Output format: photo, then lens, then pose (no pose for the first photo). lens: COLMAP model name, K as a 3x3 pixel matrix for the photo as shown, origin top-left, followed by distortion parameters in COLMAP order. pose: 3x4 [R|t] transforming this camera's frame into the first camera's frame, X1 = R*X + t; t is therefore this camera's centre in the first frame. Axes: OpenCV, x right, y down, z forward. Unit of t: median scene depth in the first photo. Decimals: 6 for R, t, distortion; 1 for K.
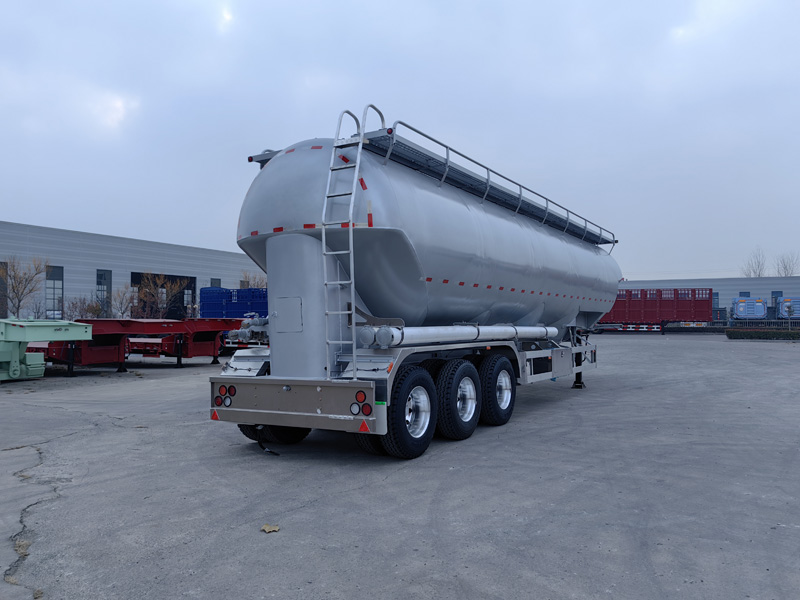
lens RADIAL K [[644.2, 0, 400.0], [0, 644.2, 300.0], [0, 0, 1]] dist [0.072118, -0.112673]
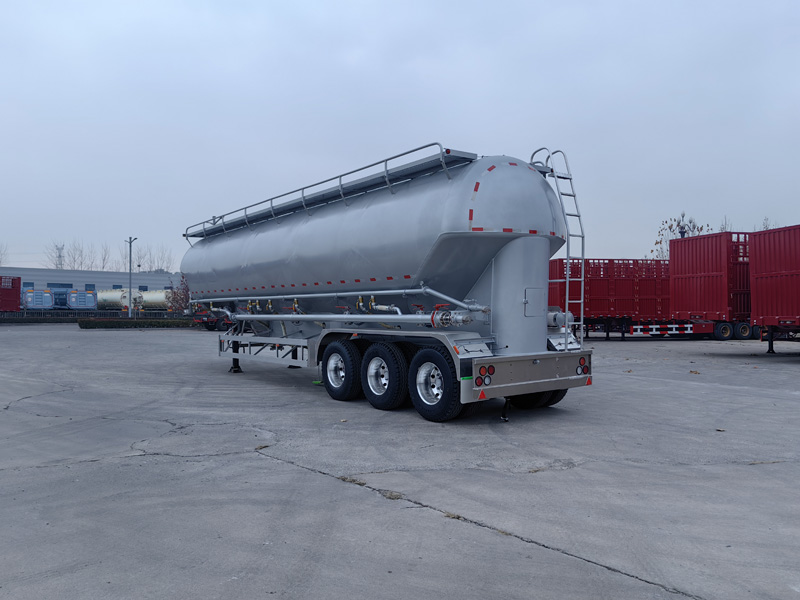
lens RADIAL K [[644.2, 0, 400.0], [0, 644.2, 300.0], [0, 0, 1]] dist [0.072118, -0.112673]
pose [[0.370098, 0.021595, 0.928742, -1.348289], [-0.033954, 0.999376, -0.009706, 0.037585], [-0.928372, -0.027943, 0.370601, 0.747890]]
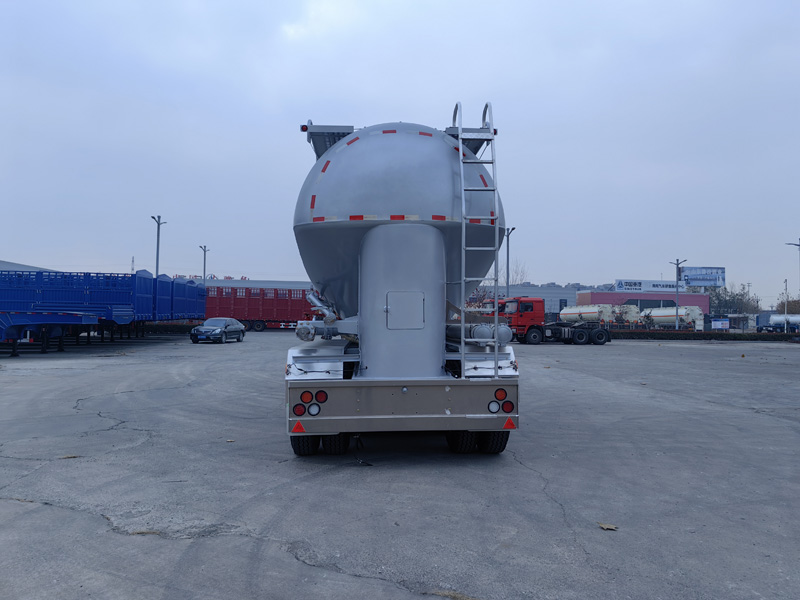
lens RADIAL K [[644.2, 0, 400.0], [0, 644.2, 300.0], [0, 0, 1]] dist [0.072118, -0.112673]
pose [[0.815679, 0.031963, 0.577621, -0.681777], [-0.034901, 0.999373, -0.006015, 0.013009], [-0.577451, -0.015253, 0.816283, 0.240357]]
